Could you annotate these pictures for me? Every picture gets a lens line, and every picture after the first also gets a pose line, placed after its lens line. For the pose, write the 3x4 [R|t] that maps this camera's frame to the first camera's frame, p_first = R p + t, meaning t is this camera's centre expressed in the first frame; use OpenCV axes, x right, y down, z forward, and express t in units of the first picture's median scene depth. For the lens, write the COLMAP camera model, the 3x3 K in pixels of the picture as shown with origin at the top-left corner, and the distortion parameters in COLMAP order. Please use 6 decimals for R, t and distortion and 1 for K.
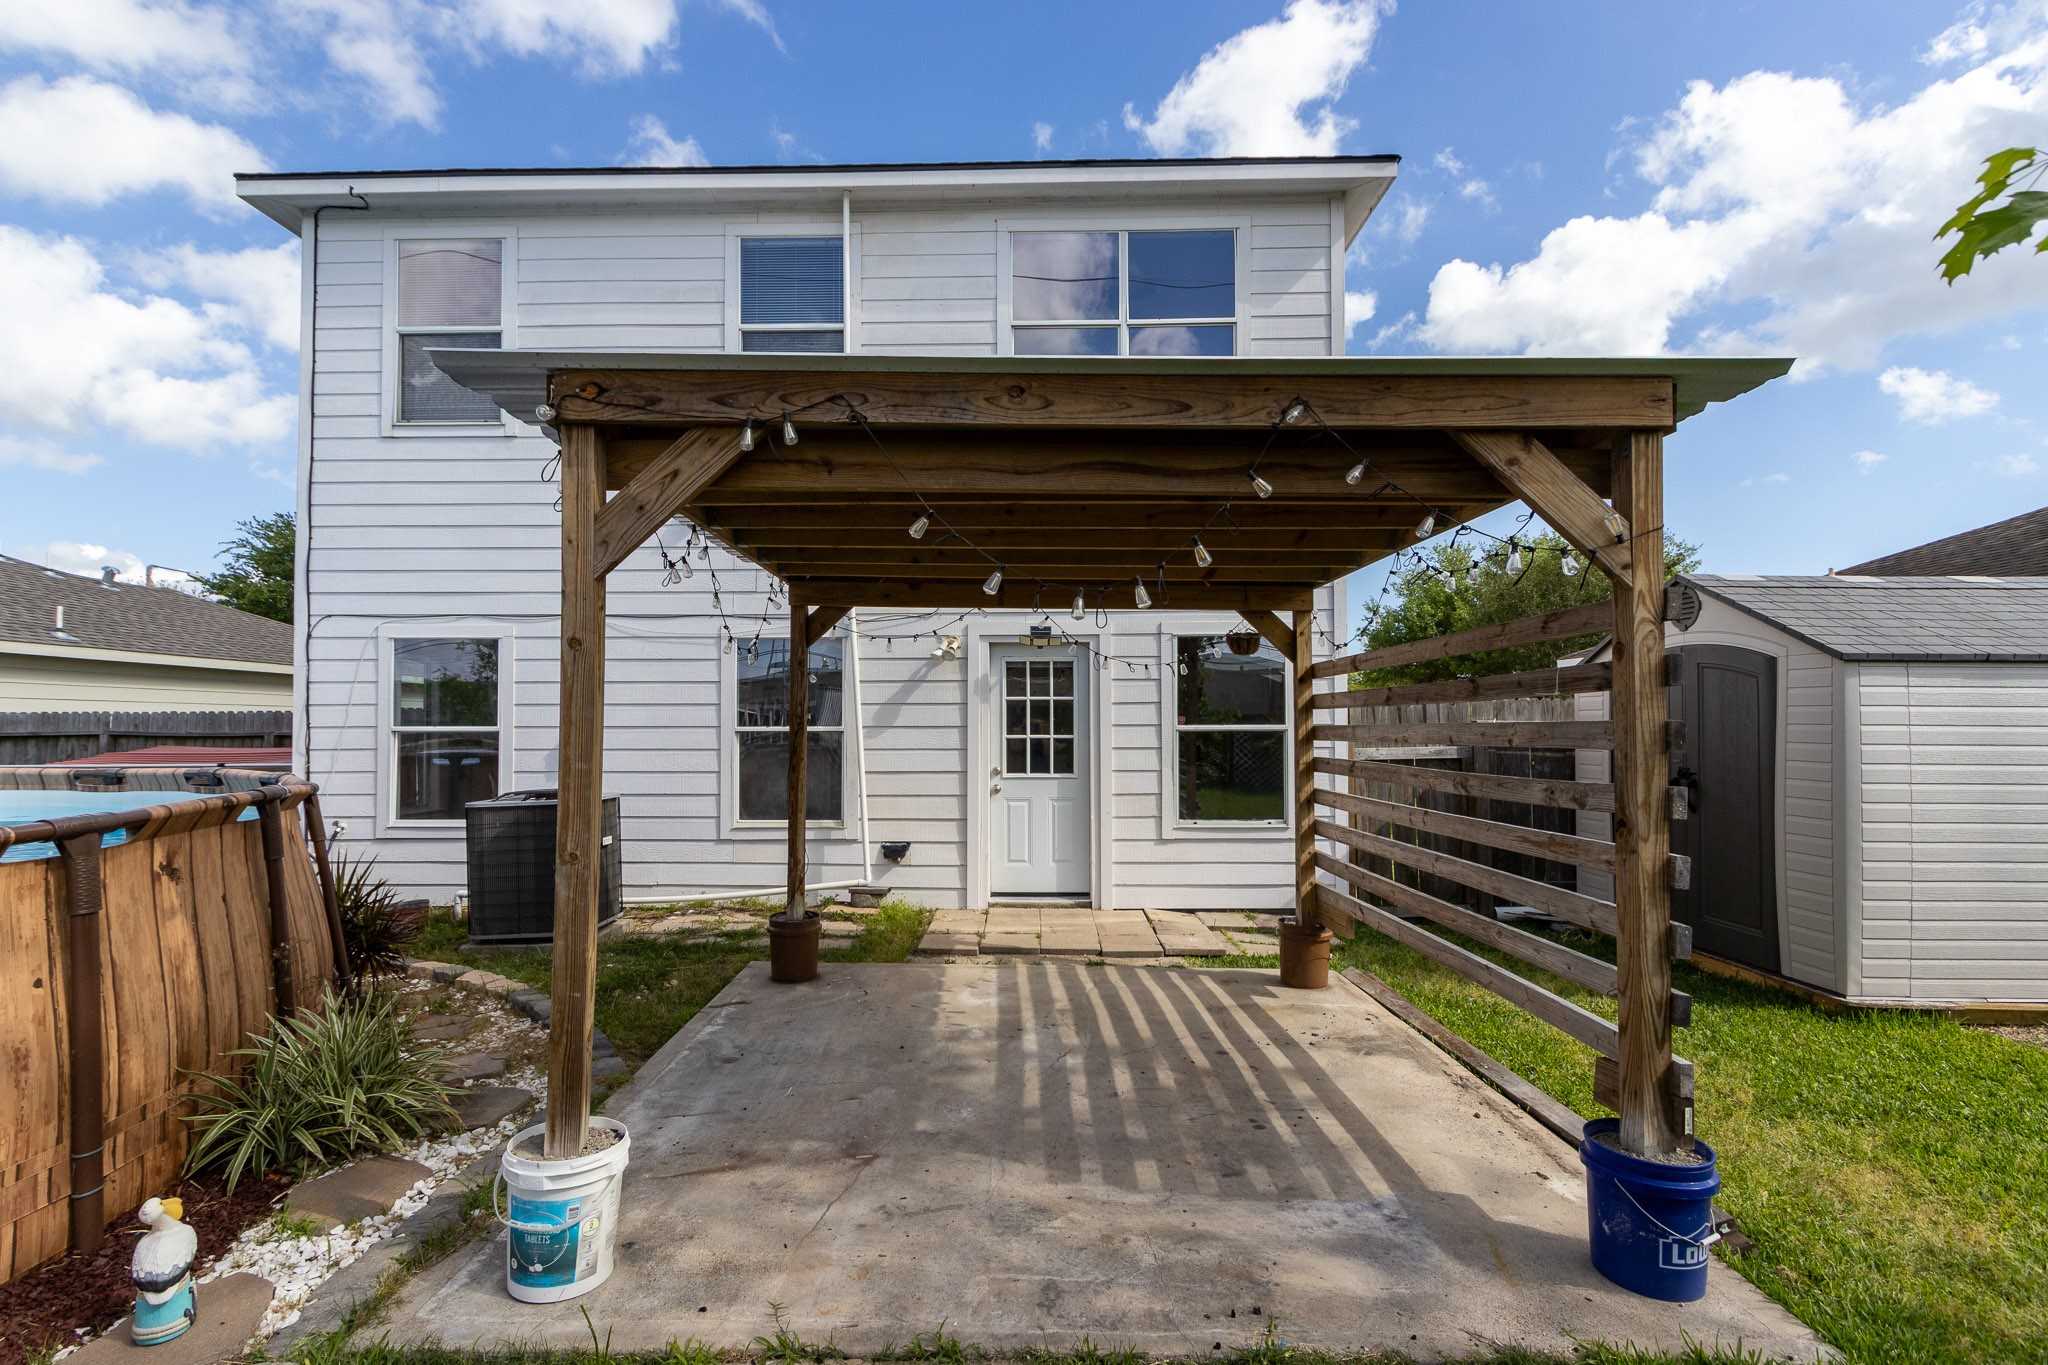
lens RADIAL K [[971.5, 0, 1048.4], [0, 971.5, 705.8], [0, 0, 1]] dist [0.006497, -0.000237]
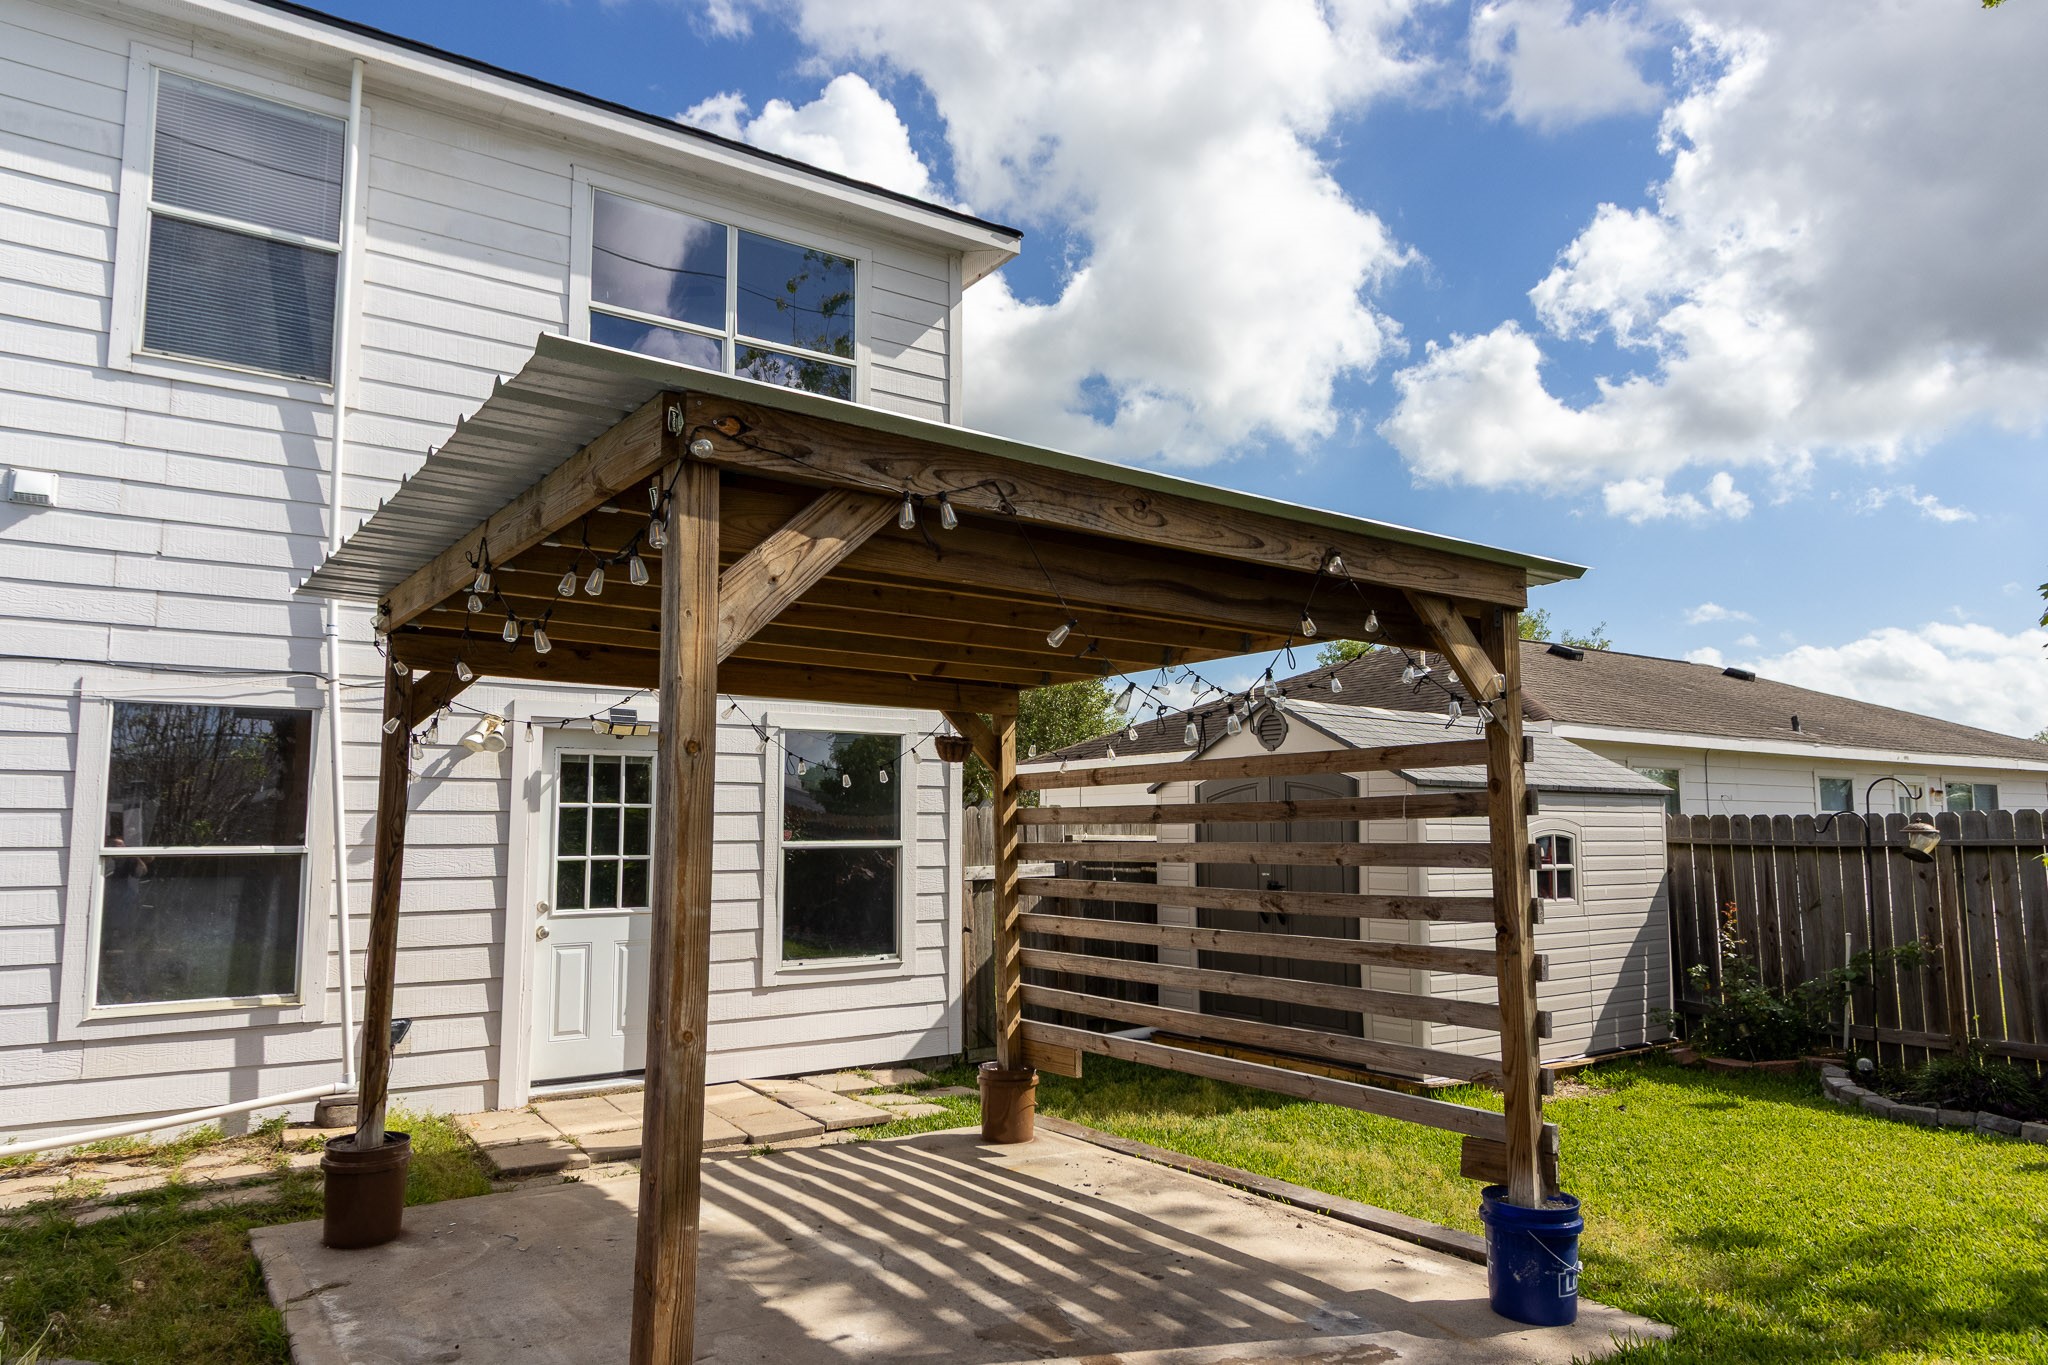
lens RADIAL K [[1298.8, 0, 1017.3], [0, 1298.8, 697.0], [0, 0, 1]] dist [0.007439, 0.002882]
pose [[0.809532, 0.060549, 0.583945, -0.349976], [-0.011486, 0.996110, -0.087363, -0.007493], [-0.586963, 0.064016, 0.807079, 0.015255]]
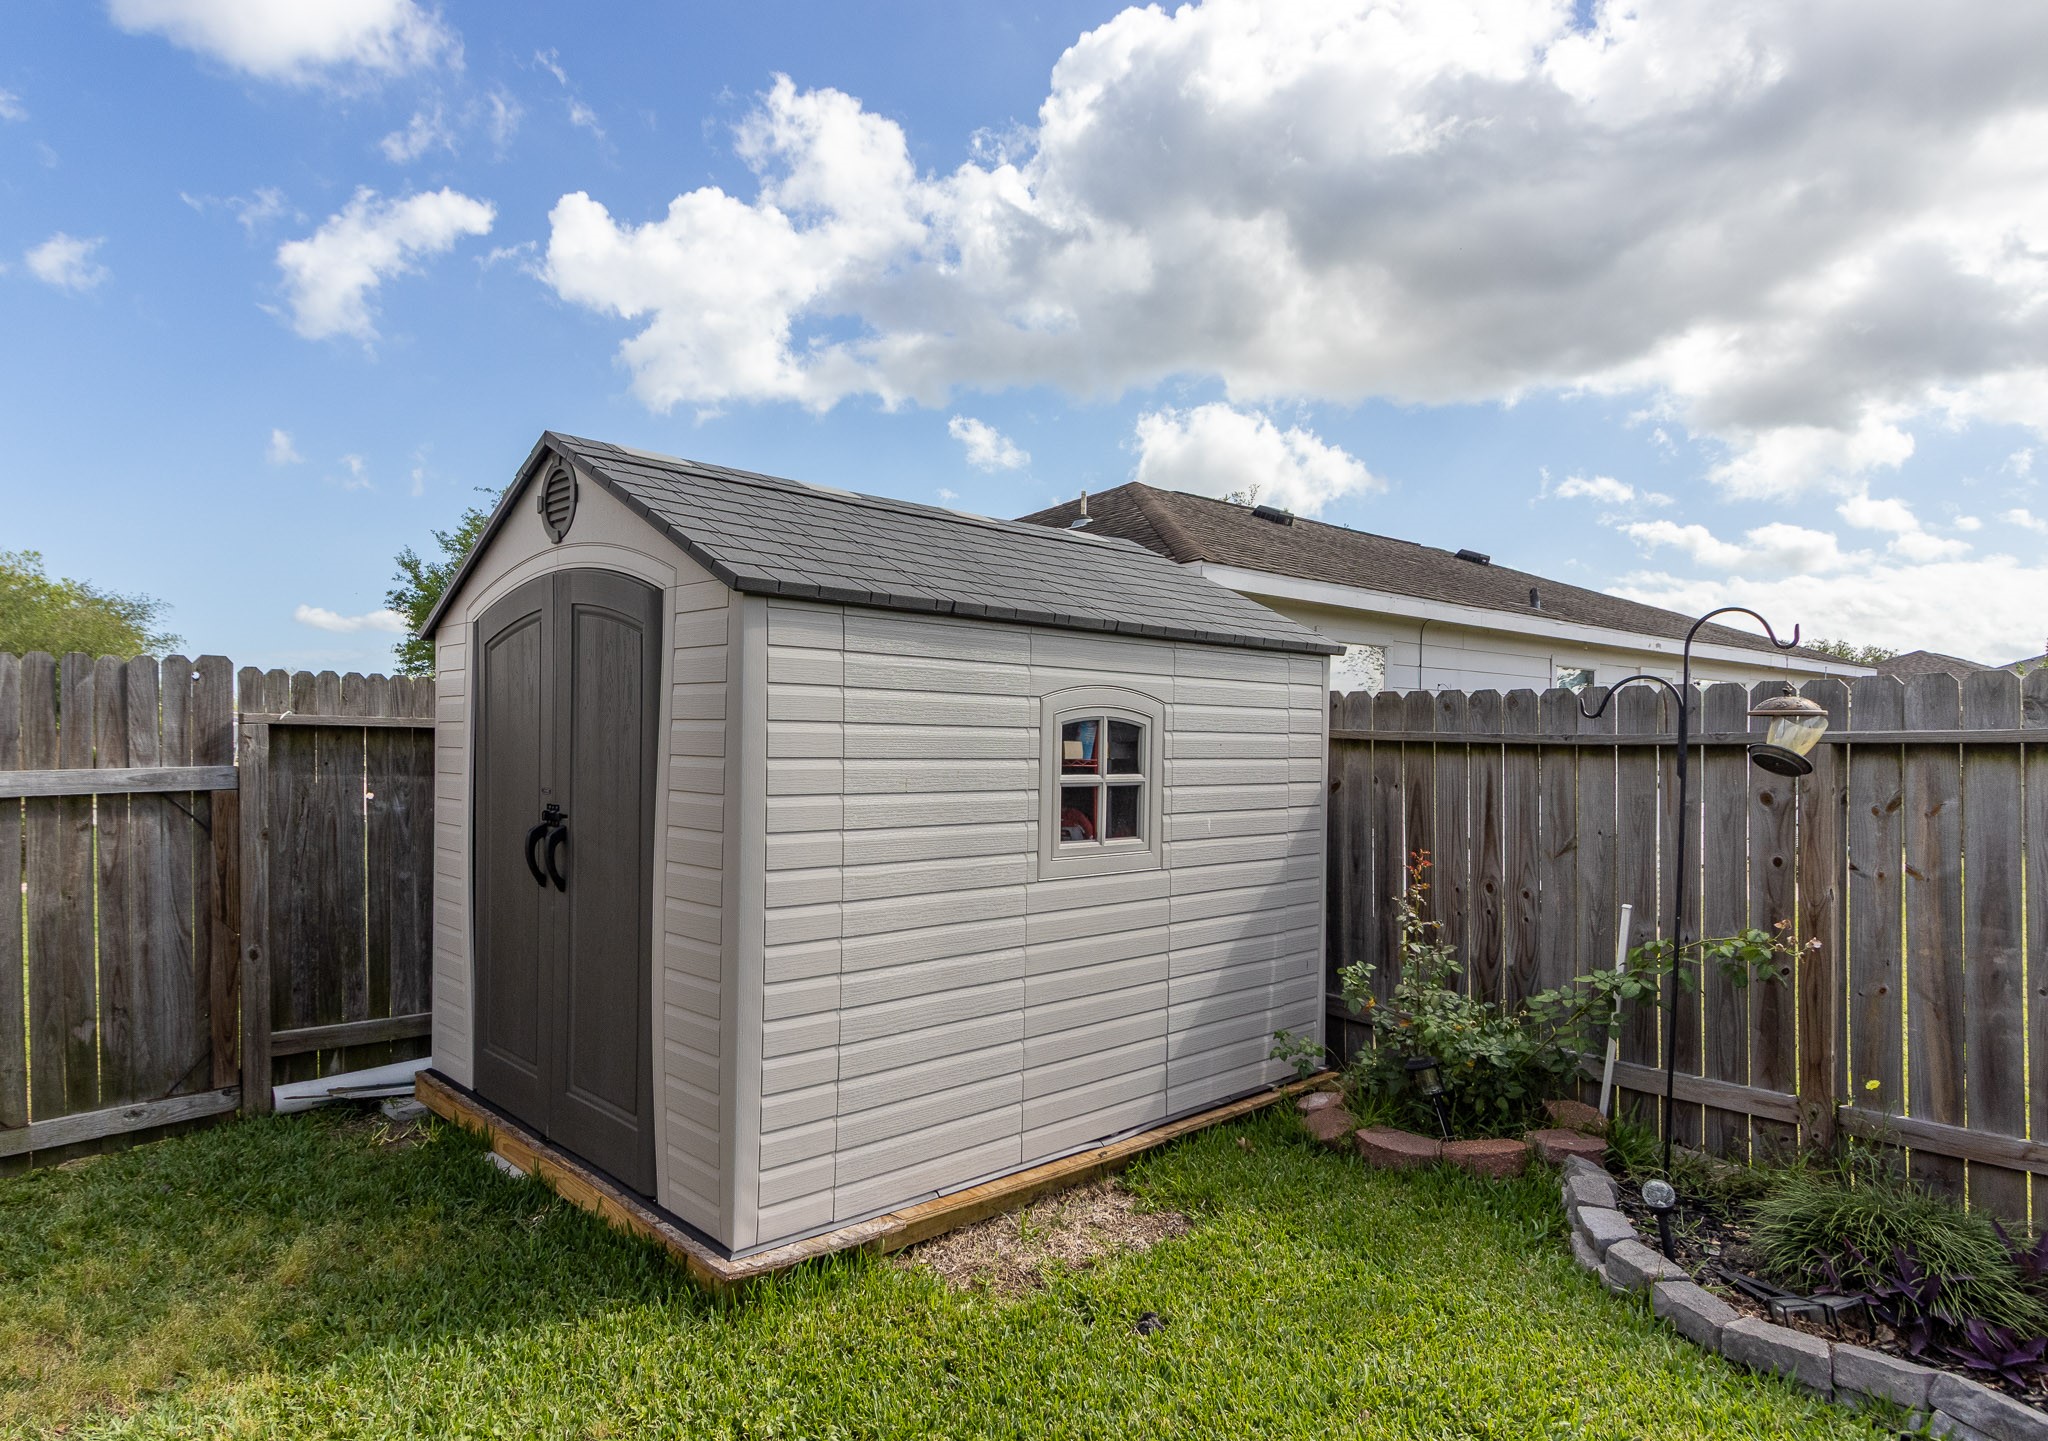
lens RADIAL K [[1156.3, 0, 974.6], [0, 1156.3, 751.3], [0, 0, 1]] dist [0.002679, 0.001383]
pose [[0.744294, 0.001573, 0.667850, 0.369264], [-0.022161, 0.999505, 0.022343, 0.014542], [-0.667484, -0.031430, 0.743960, 0.344447]]
